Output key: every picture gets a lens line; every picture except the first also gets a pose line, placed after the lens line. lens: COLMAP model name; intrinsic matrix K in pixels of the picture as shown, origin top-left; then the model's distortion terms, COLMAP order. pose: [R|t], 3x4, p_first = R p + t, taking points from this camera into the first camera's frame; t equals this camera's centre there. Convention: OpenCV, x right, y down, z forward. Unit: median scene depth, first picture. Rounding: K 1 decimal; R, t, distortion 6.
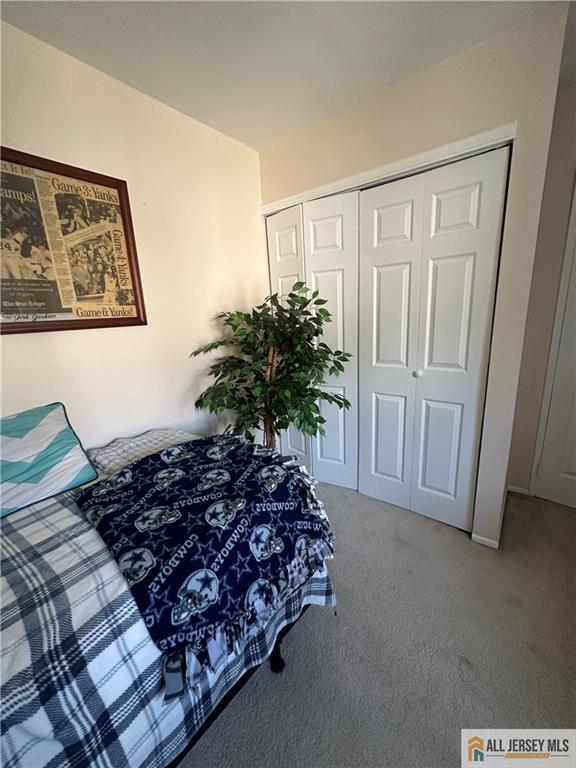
lens RADIAL K [[303.5, 0, 288.3], [0, 303.5, 382.6], [0, 0, 1]] dist [0.003438, 0.000335]
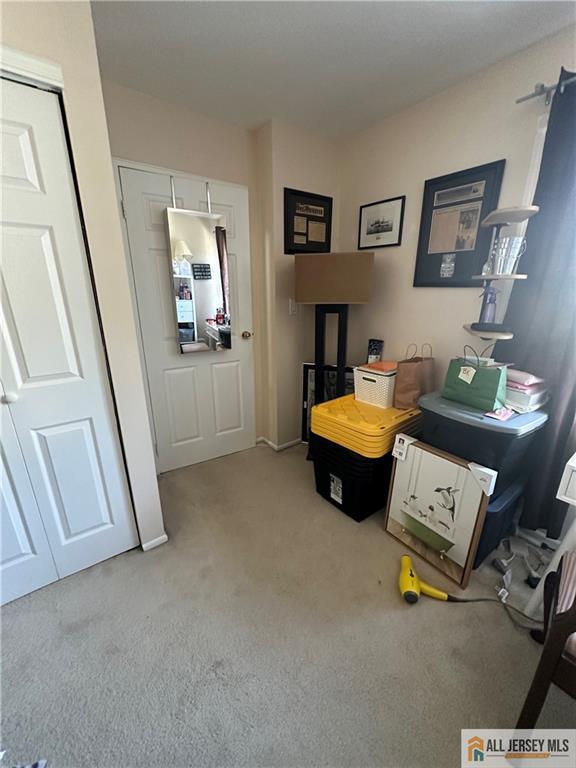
lens RADIAL K [[303.5, 0, 289.1], [0, 303.5, 382.4], [0, 0, 1]] dist [0.003438, 0.000335]
pose [[0.270233, -0.236144, 0.933386, -0.022608], [0.216986, 0.959451, 0.179917, -0.050209], [-0.938025, 0.153912, 0.310515, 0.217309]]
